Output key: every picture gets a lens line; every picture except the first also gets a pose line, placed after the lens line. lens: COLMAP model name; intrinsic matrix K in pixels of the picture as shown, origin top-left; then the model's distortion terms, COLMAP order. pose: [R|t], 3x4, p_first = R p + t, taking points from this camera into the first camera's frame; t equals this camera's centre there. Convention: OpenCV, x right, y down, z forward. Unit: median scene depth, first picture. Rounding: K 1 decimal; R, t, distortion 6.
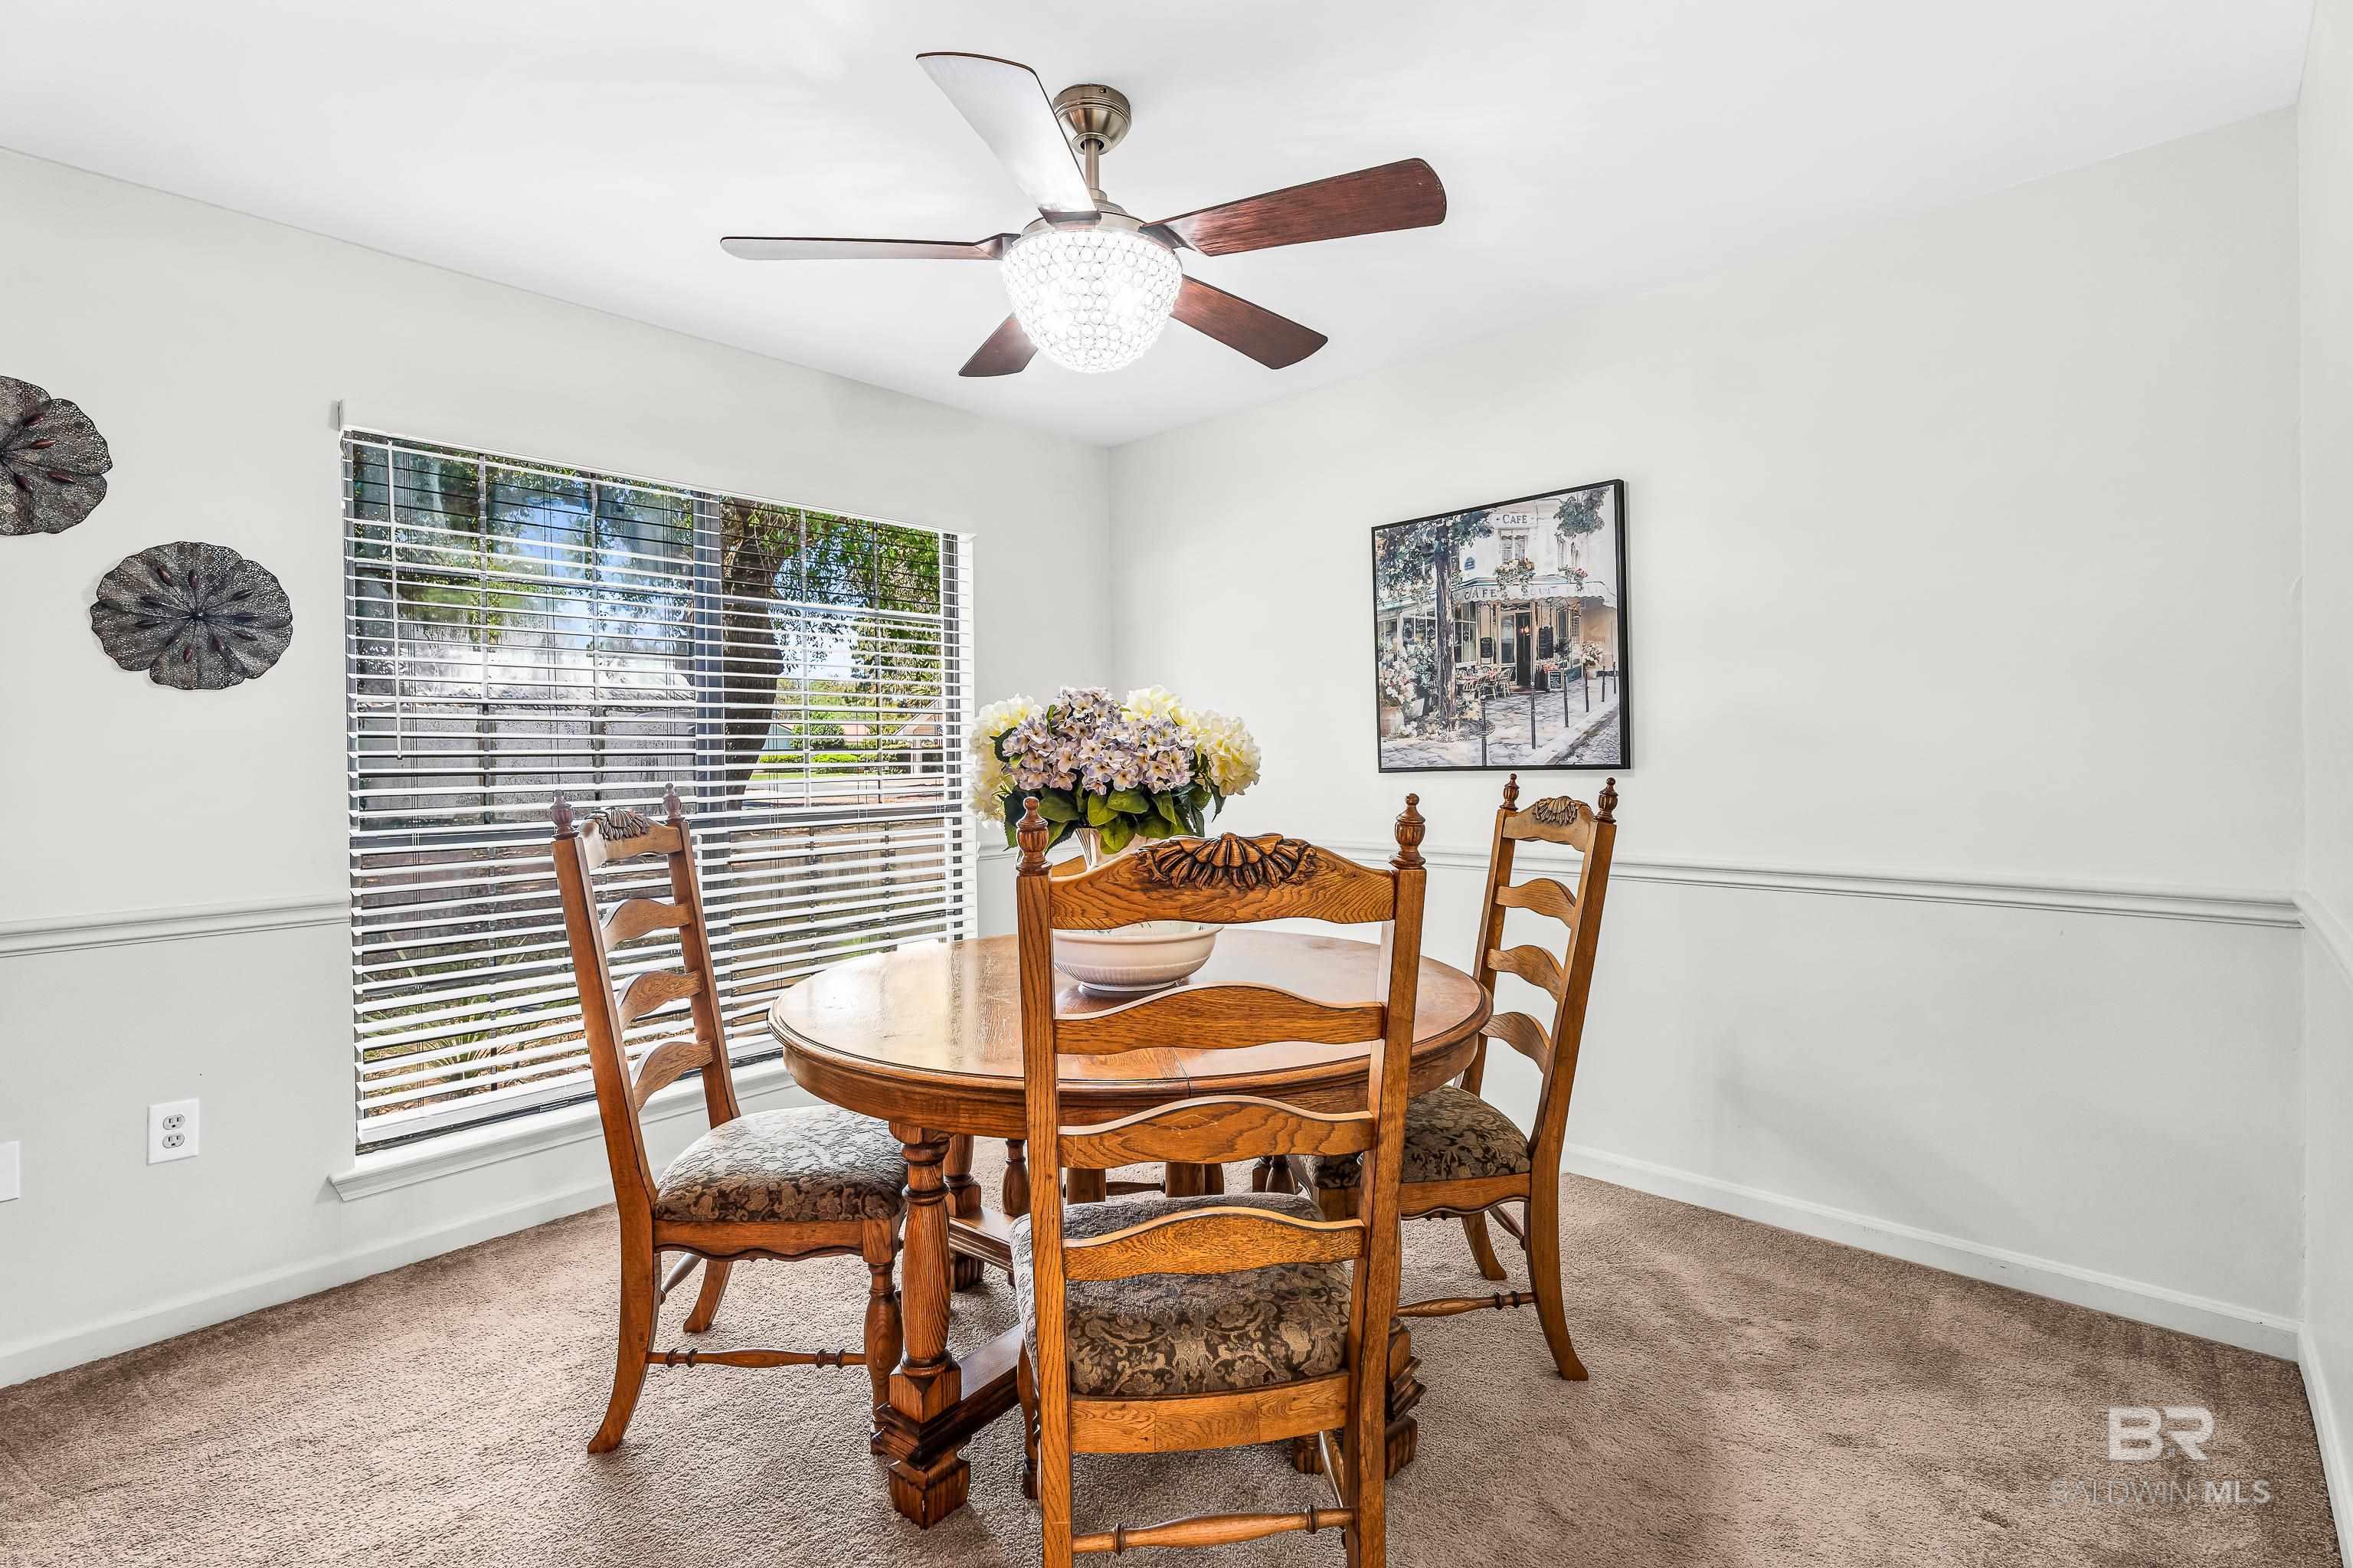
lens RADIAL K [[1079.2, 0, 1147.6], [0, 1079.2, 746.9], [0, 0, 1]] dist [-0.000298, -0.000725]
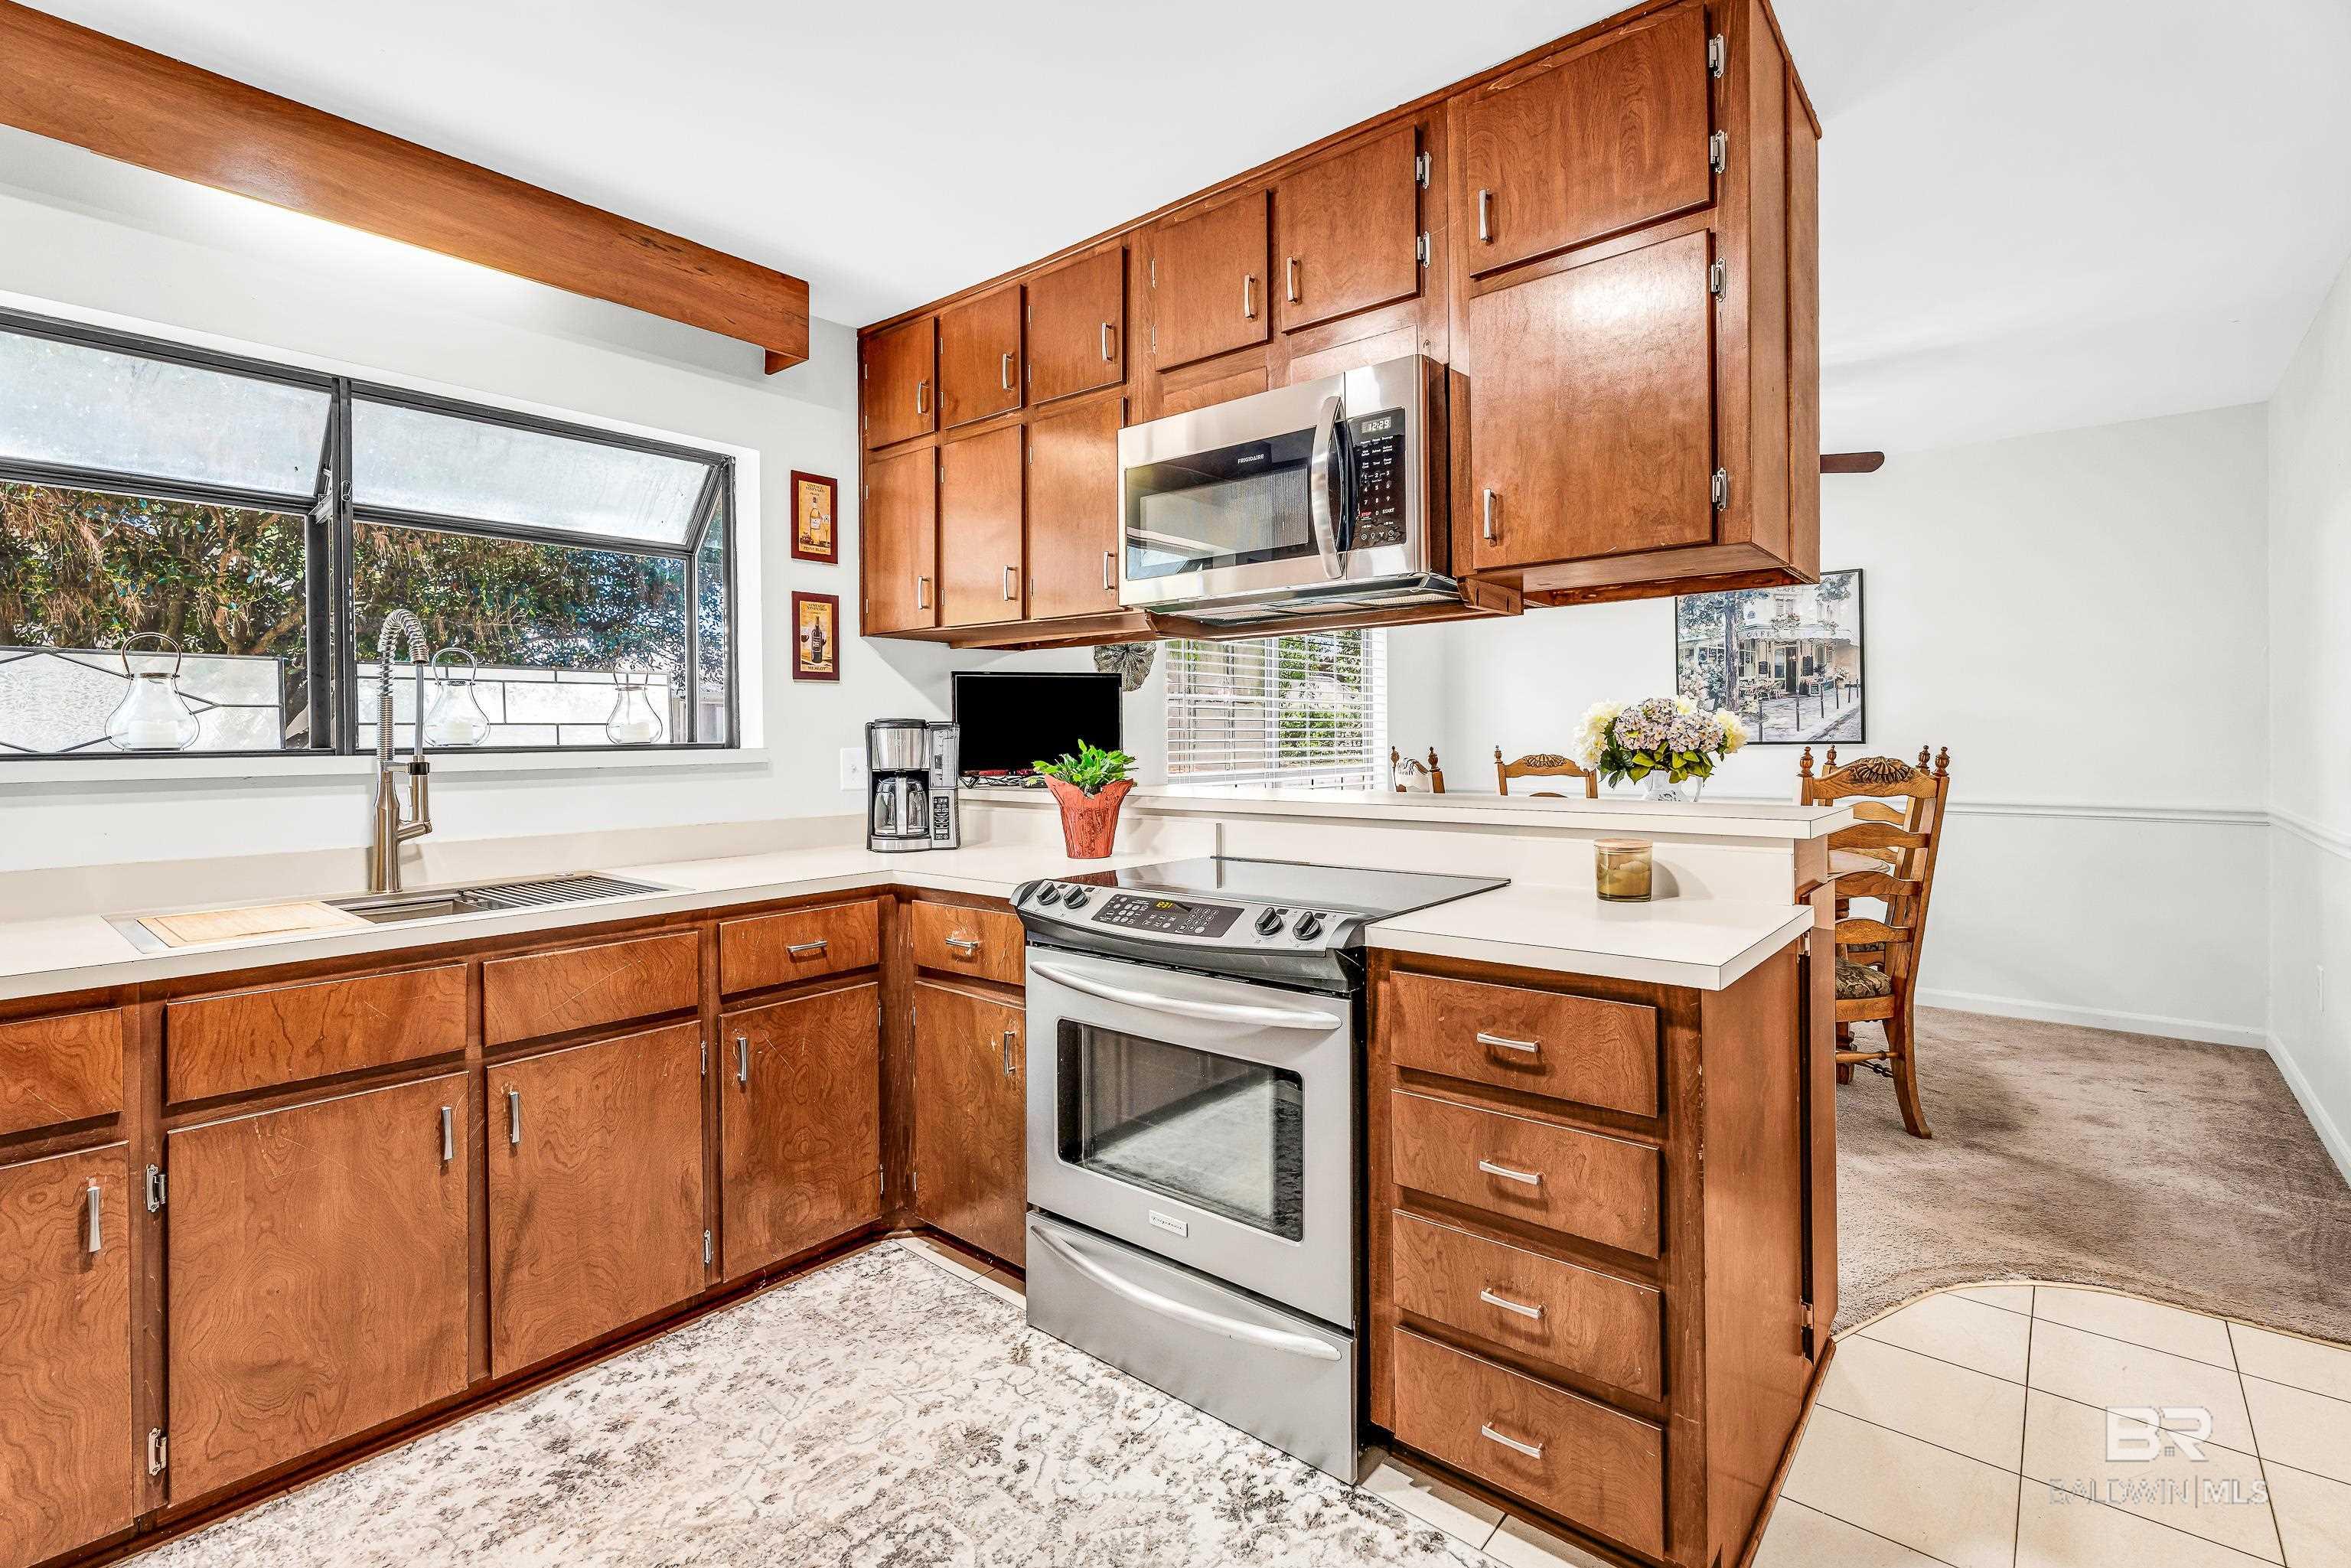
lens RADIAL K [[1078.2, 0, 1112.8], [0, 1078.2, 734.3], [0, 0, 1]] dist [-0.000298, -0.000725]
pose [[0.999368, 0.007354, 0.034787, -0.739760], [-0.007430, 0.999970, 0.002045, 0.010927], [-0.034771, -0.002302, 0.999393, -0.591263]]
